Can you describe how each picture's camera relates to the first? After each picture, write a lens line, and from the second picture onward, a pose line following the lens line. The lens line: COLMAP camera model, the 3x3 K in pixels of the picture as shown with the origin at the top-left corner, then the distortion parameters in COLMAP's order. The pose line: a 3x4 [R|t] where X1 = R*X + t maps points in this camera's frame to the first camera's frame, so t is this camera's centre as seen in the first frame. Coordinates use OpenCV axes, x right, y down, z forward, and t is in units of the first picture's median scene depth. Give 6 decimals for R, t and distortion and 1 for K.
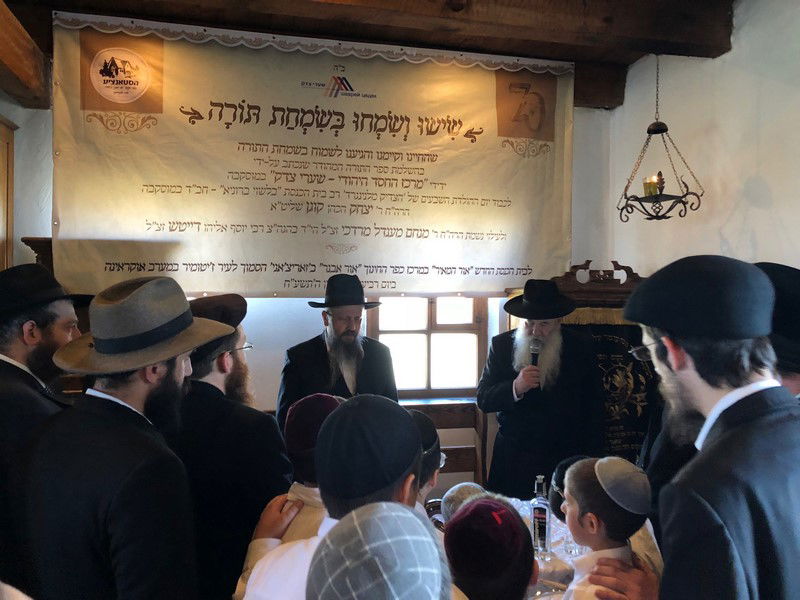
lens RADIAL K [[664.0, 0, 396.2], [0, 664.0, 296.2], [0, 0, 1]] dist [0.018411, 0.002046]
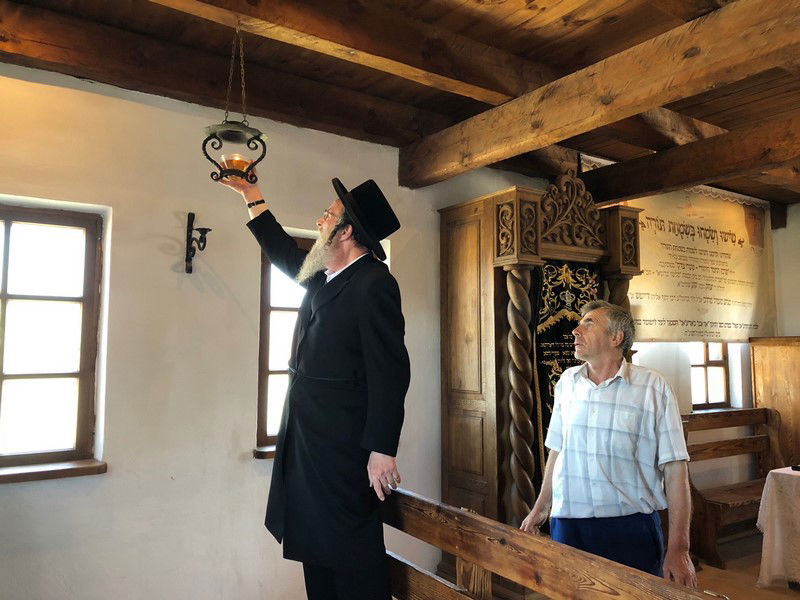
lens RADIAL K [[664.0, 0, 410.8], [0, 664.0, 282.6], [0, 0, 1]] dist [0.018411, 0.002046]
pose [[0.933270, 0.031421, 0.357799, -1.305187], [0.005347, 0.994840, -0.101312, 0.017867], [-0.359136, 0.096464, 0.928287, -0.233893]]
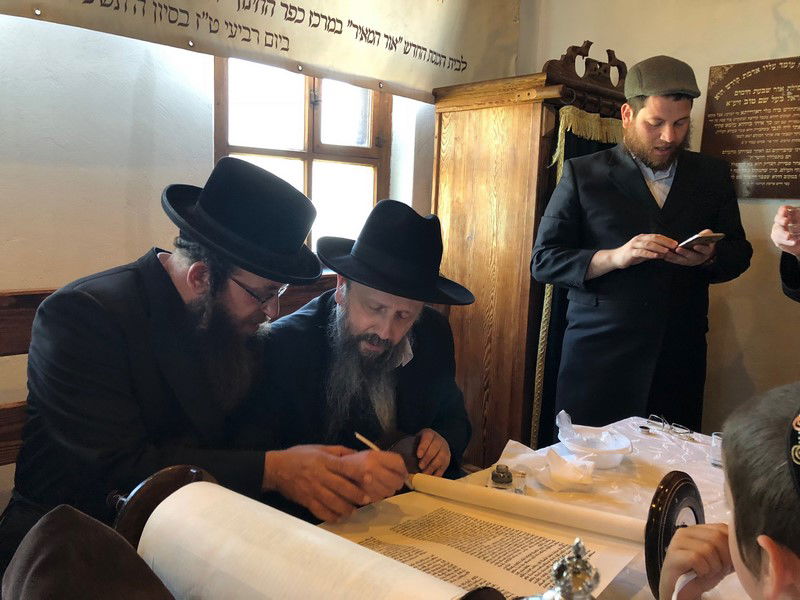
lens RADIAL K [[664.0, 0, 404.7], [0, 664.0, 305.2], [0, 0, 1]] dist [0.018411, 0.002046]
pose [[0.880239, -0.047950, 0.472102, -0.180689], [-0.032228, 0.986544, 0.160289, 0.099357], [-0.473435, -0.156307, 0.866849, 0.493625]]
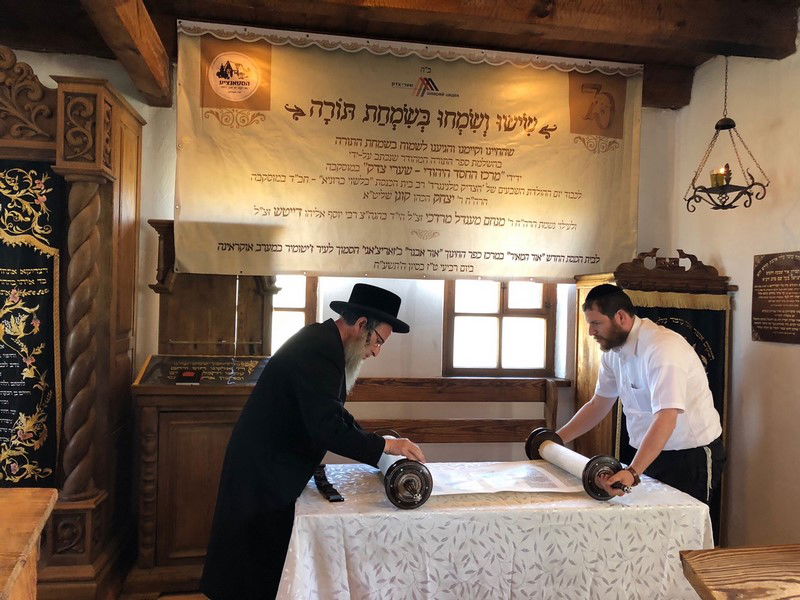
lens RADIAL K [[664.0, 0, 401.8], [0, 664.0, 301.2], [0, 0, 1]] dist [0.018411, 0.002046]
pose [[0.998085, 0.018633, -0.058991, -0.054633], [-0.018681, 0.999825, -0.000263, 0.039725], [0.058975, 0.001364, 0.998259, -0.096955]]
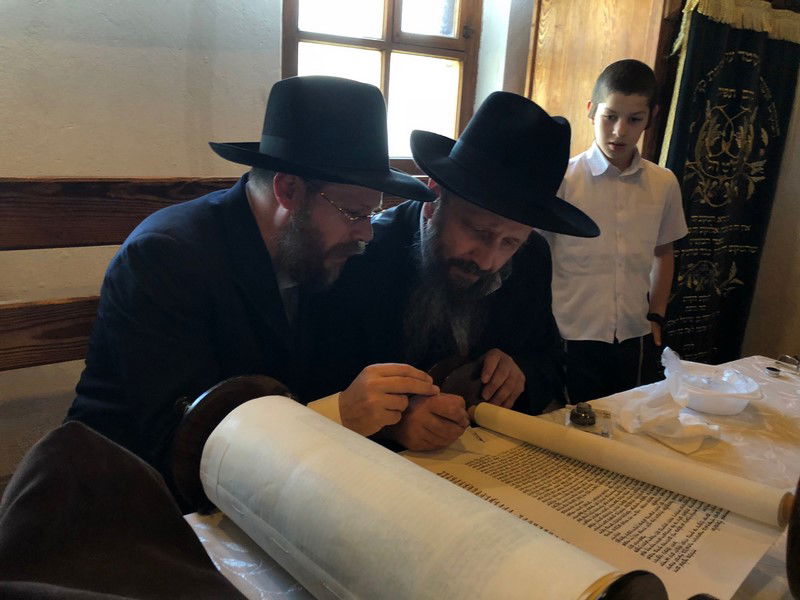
lens RADIAL K [[664.0, 0, 393.5], [0, 664.0, 293.1], [0, 0, 1]] dist [0.018411, 0.002046]
pose [[0.934833, -0.050645, 0.351458, -0.159048], [-0.045752, 0.964347, 0.260656, 0.119211], [-0.352128, -0.259750, 0.899186, 0.545068]]
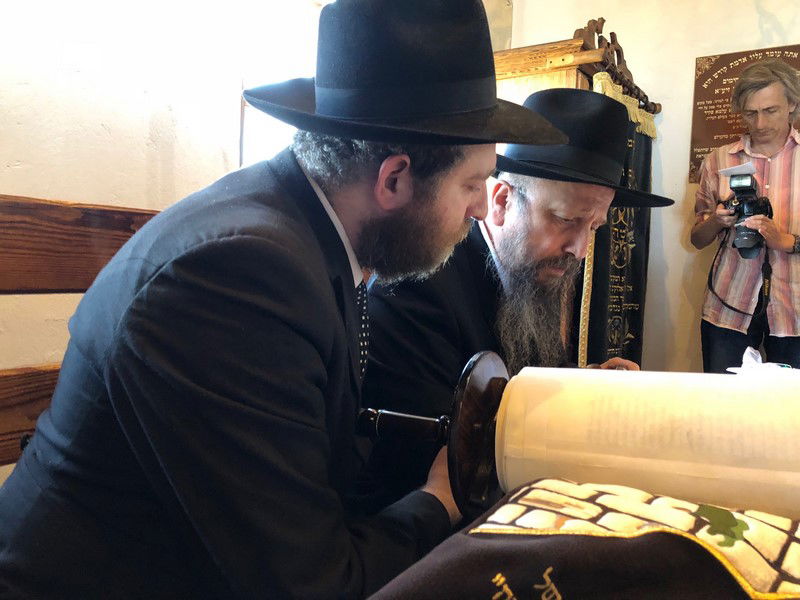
lens RADIAL K [[664.0, 0, 396.4], [0, 664.0, 295.1], [0, 0, 1]] dist [0.018411, 0.002046]
pose [[0.749384, -0.010793, 0.662048, -0.287666], [-0.024571, 0.998725, 0.044094, 0.188475], [-0.661680, -0.049311, 0.748163, 0.642547]]
